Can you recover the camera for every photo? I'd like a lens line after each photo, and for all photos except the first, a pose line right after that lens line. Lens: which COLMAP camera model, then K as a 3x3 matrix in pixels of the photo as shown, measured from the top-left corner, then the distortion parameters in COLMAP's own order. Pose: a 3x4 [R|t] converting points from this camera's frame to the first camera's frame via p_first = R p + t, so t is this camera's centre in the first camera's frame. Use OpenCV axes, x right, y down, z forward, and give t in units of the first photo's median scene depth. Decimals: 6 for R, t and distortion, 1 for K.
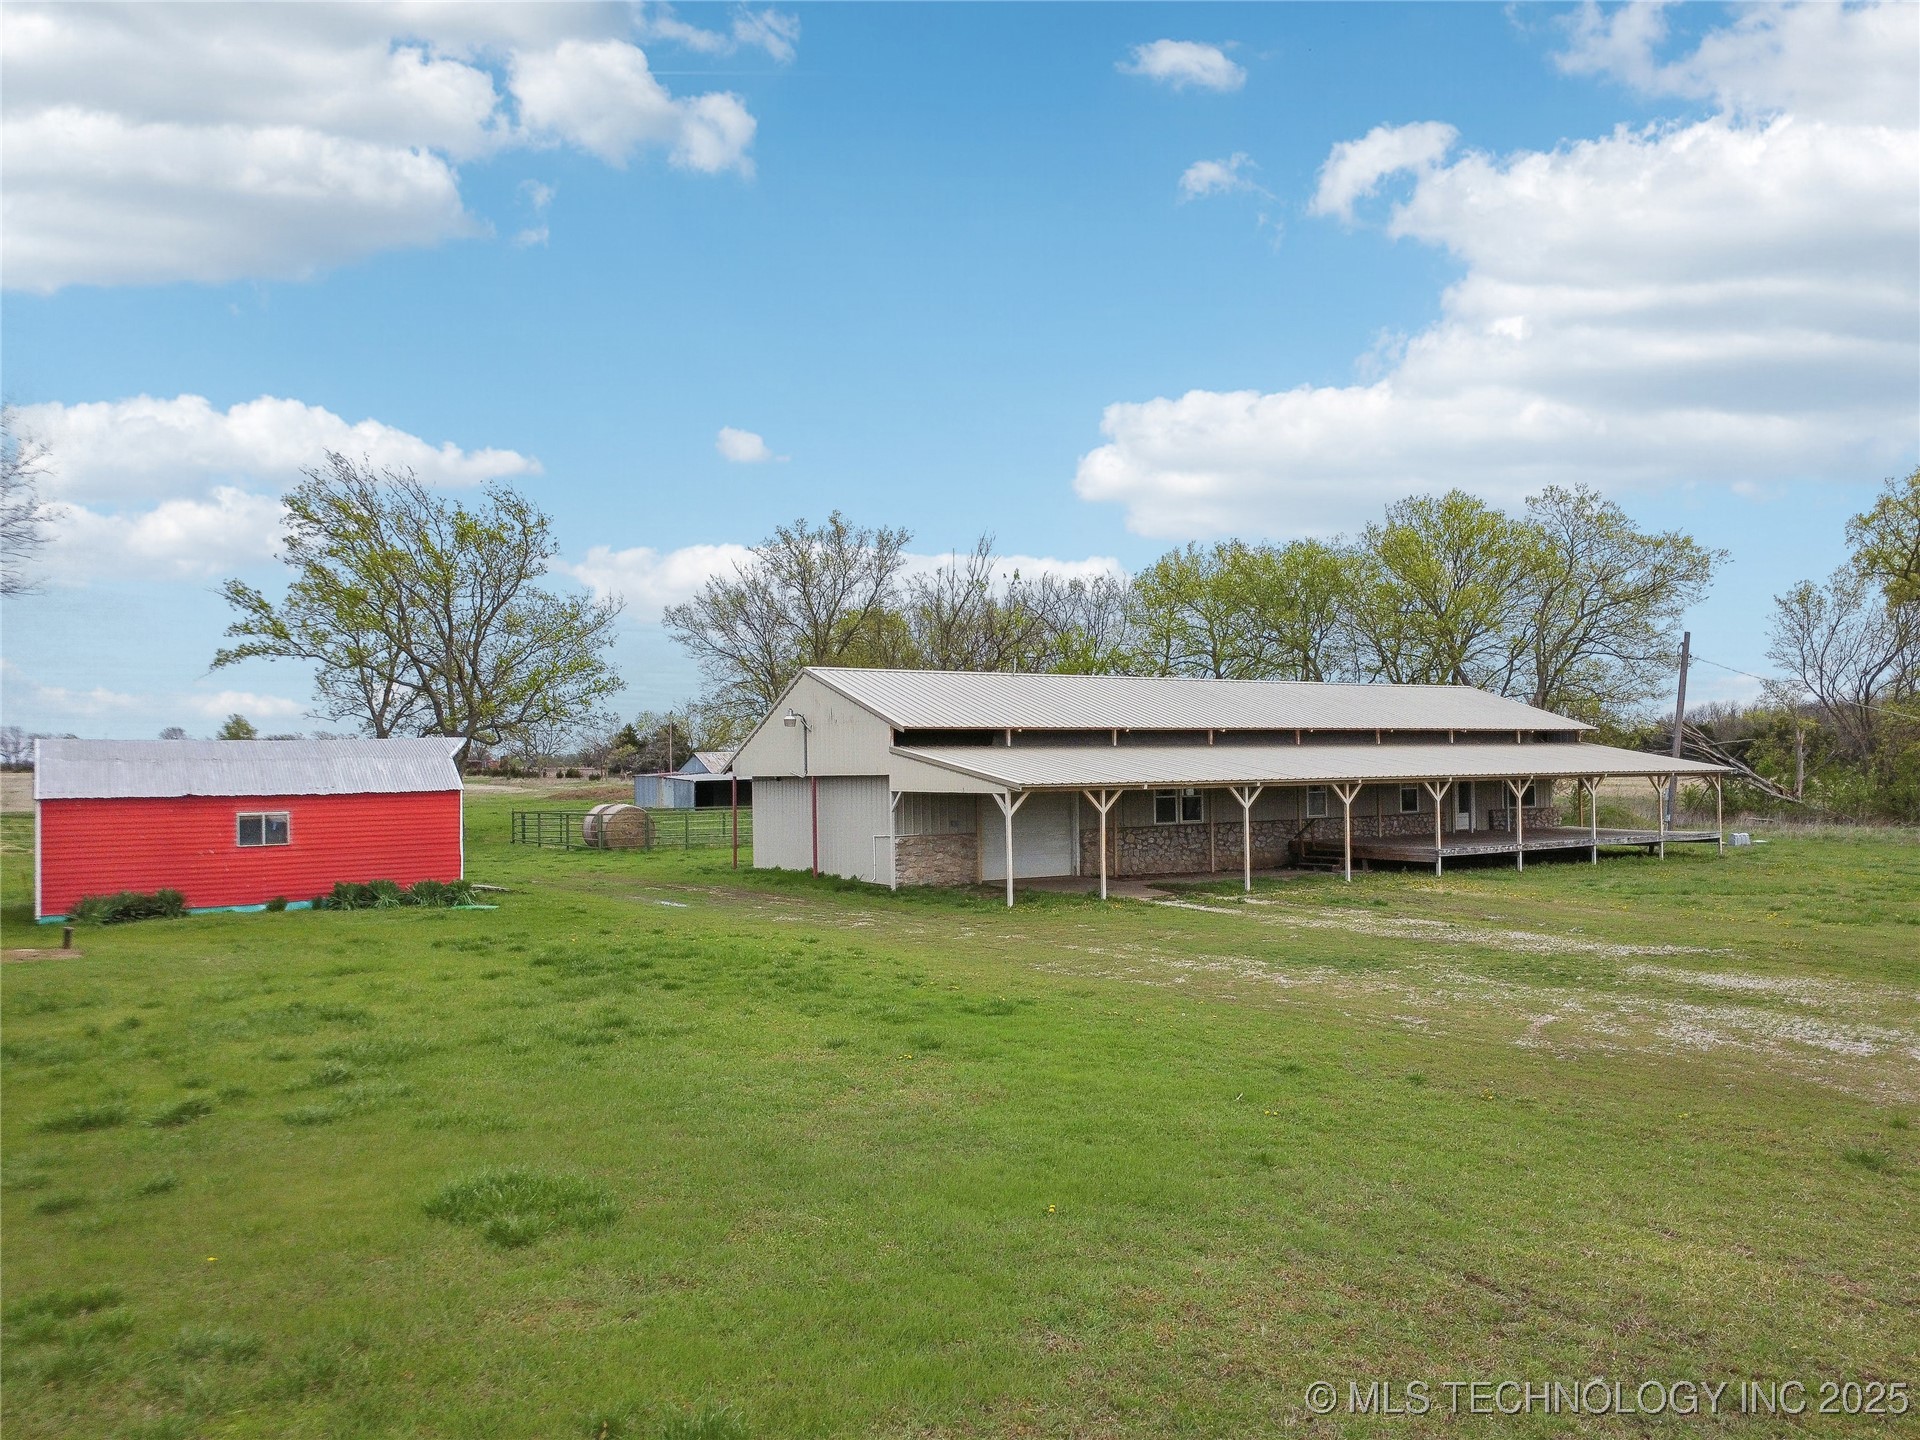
lens RADIAL K [[1398.7, 0, 971.8], [0, 1398.7, 720.2], [0, 0, 1]] dist [0.006046, 0.000697]
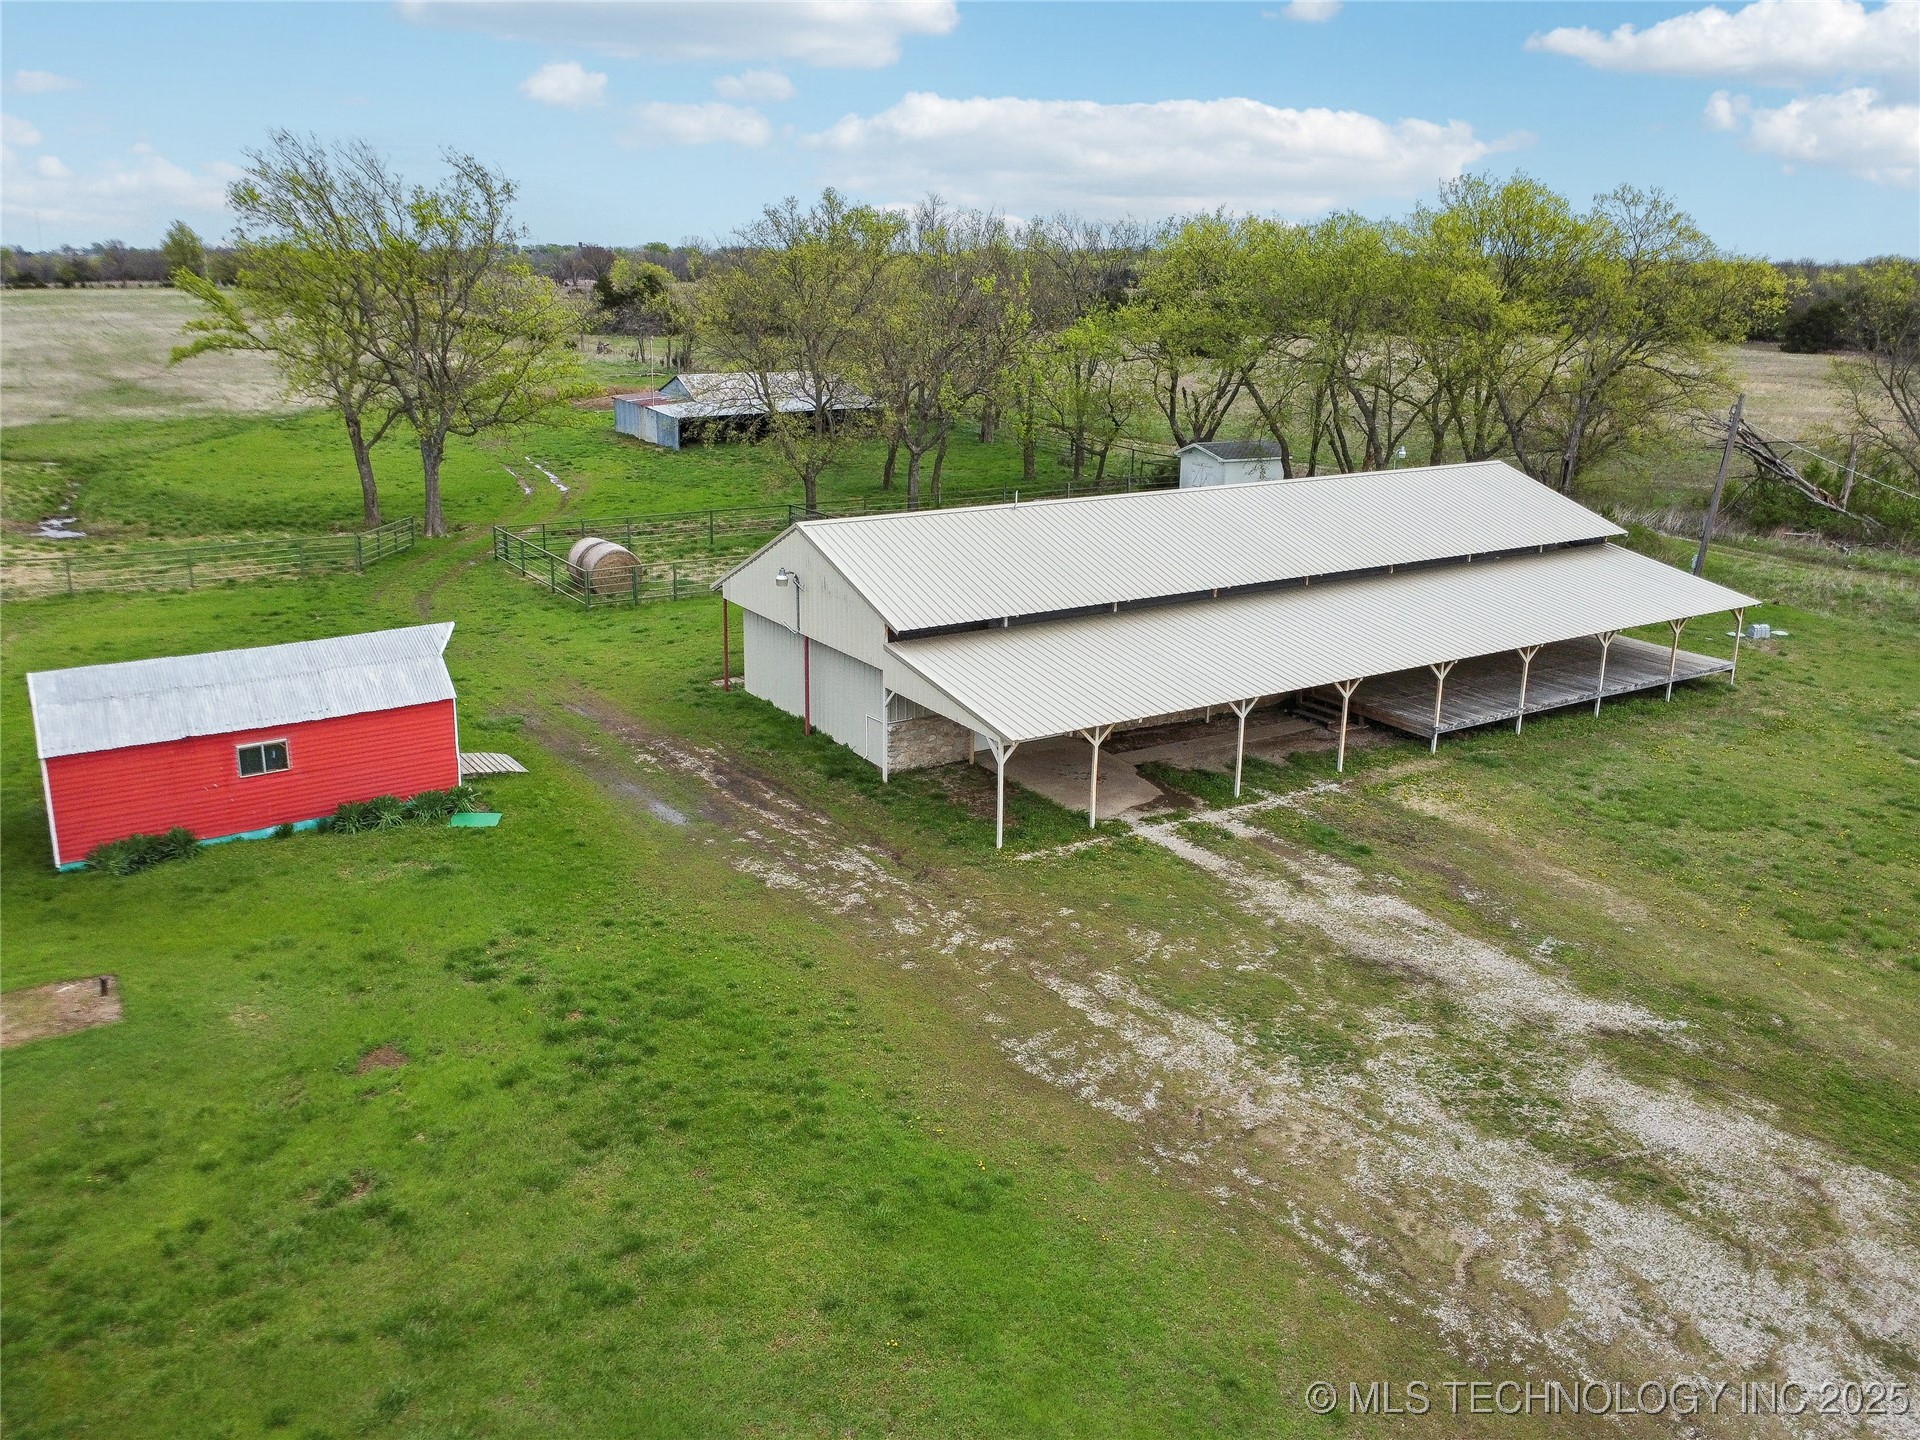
lens RADIAL K [[1451.7, 0, 947.3], [0, 1451.7, 718.3], [0, 0, 1]] dist [0.012739, -0.009034]
pose [[0.999476, 0.030803, -0.009983, -0.002375], [-0.027202, 0.965982, 0.257175, -0.186718], [0.017565, -0.256769, 0.966313, 0.001488]]
